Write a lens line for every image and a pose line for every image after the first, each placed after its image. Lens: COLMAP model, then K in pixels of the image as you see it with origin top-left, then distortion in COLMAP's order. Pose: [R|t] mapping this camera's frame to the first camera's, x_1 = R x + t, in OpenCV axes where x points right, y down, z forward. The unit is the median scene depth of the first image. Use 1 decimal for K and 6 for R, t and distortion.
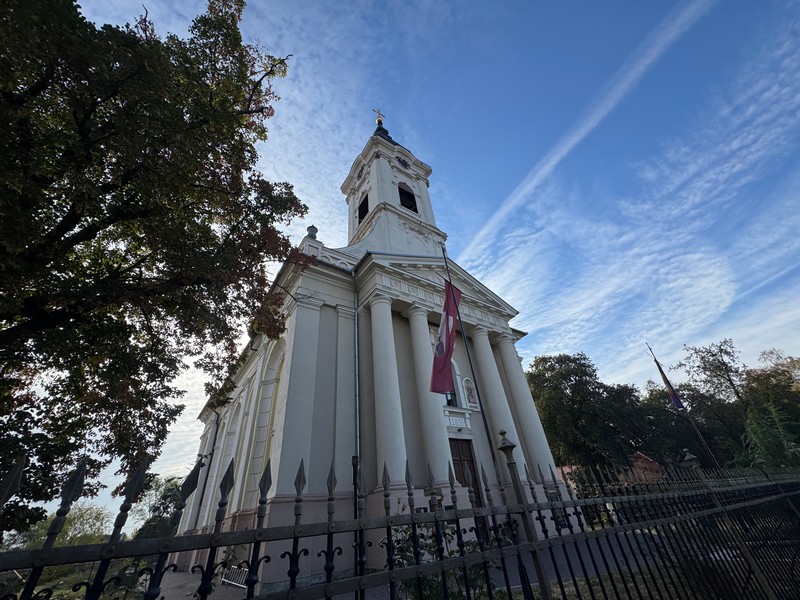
lens RADIAL K [[314.4, 0, 400.0], [0, 314.4, 300.0], [0, 0, 1]] dist [0.000372, 0.000104]
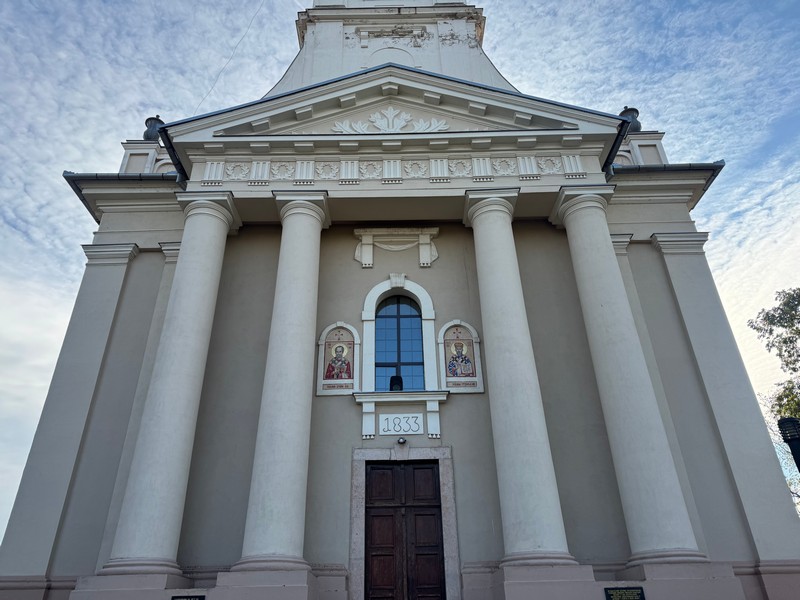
lens RADIAL K [[545.0, 0, 400.0], [0, 545.0, 300.0], [0, 0, 1]] dist [0.081810, -0.084721]
pose [[0.819911, -0.235181, -0.521954, 0.585420], [0.289993, 0.956716, 0.024459, 0.194450], [0.493610, -0.171417, 0.852623, 0.362825]]
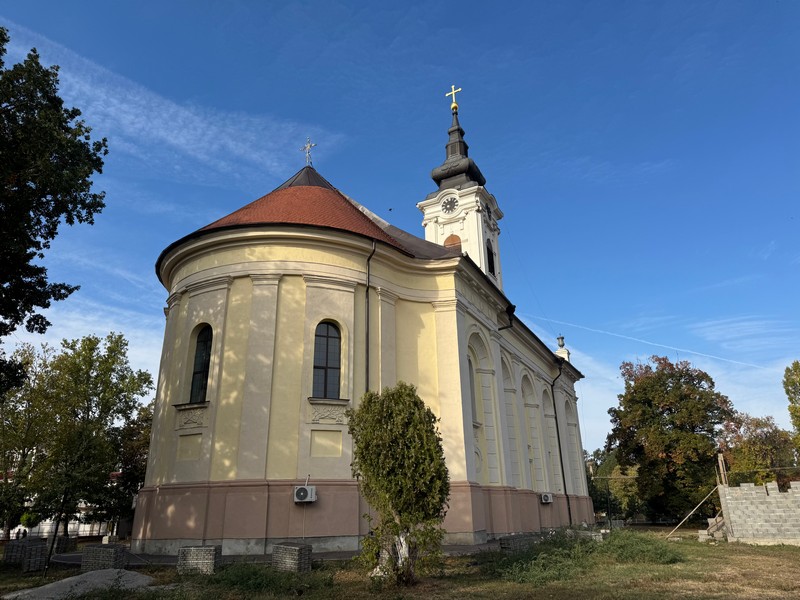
lens RADIAL K [[545.0, 0, 400.0], [0, 545.0, 300.0], [0, 0, 1]] dist [0.081810, -0.084721]
pose [[0.906426, -0.066620, -0.417079, 1.074582], [0.183713, 0.951364, 0.247297, -0.319750], [0.380319, -0.300779, 0.874580, -0.298821]]
